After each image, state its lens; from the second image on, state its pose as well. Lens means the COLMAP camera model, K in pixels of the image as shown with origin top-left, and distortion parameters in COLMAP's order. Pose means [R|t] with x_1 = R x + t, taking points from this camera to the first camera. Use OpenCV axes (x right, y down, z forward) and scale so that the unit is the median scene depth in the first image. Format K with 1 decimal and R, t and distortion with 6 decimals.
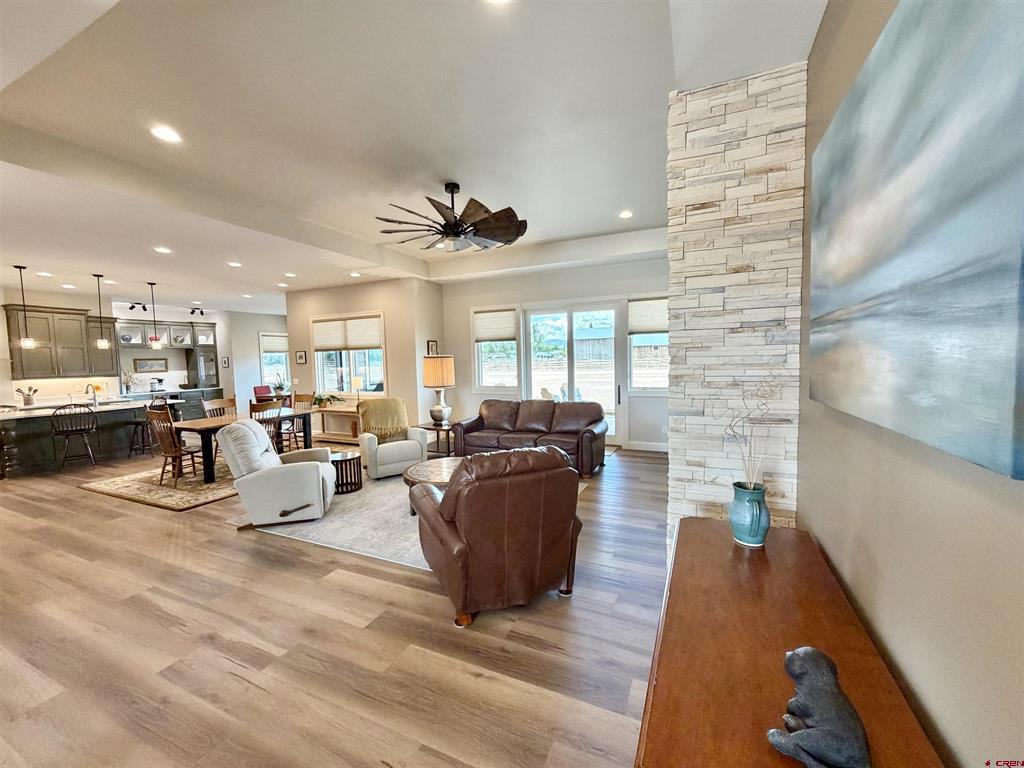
lens RADIAL K [[408.7, 0, 517.2], [0, 408.7, 384.0], [0, 0, 1]] dist [0.002091, 0.000129]
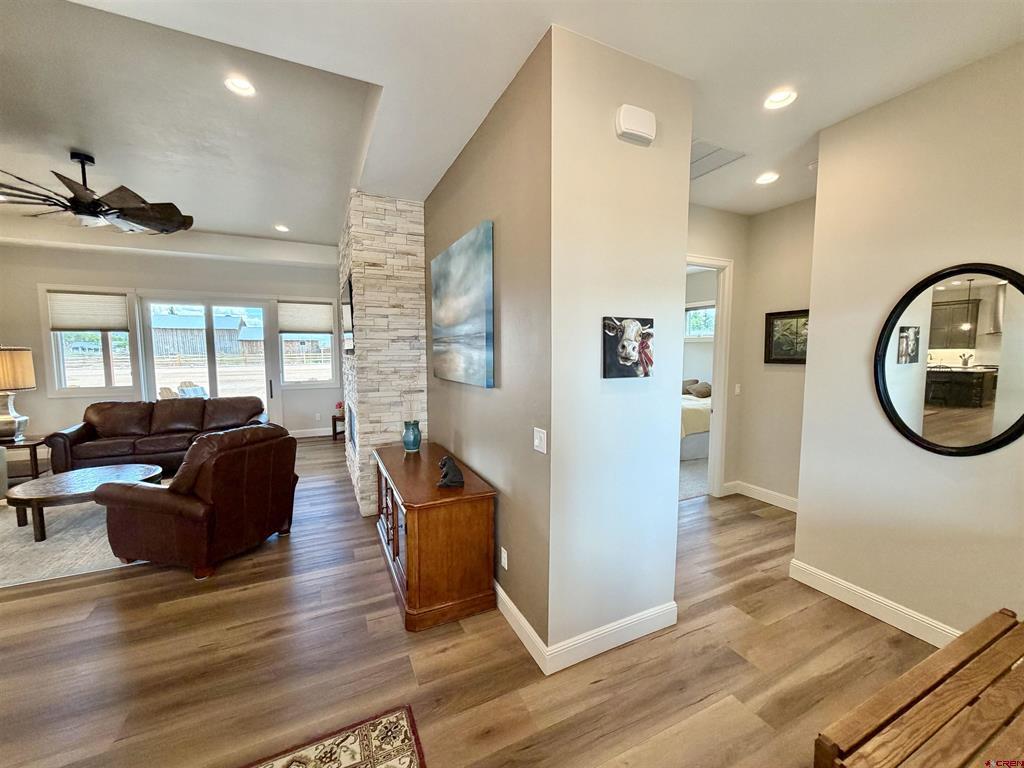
lens RADIAL K [[408.7, 0, 517.2], [0, 408.7, 384.0], [0, 0, 1]] dist [0.002091, 0.000129]
pose [[0.638815, -0.040577, 0.768290, -0.423989], [0.034612, 0.999113, 0.023988, 0.025578], [-0.768582, 0.011268, 0.639653, -0.452959]]
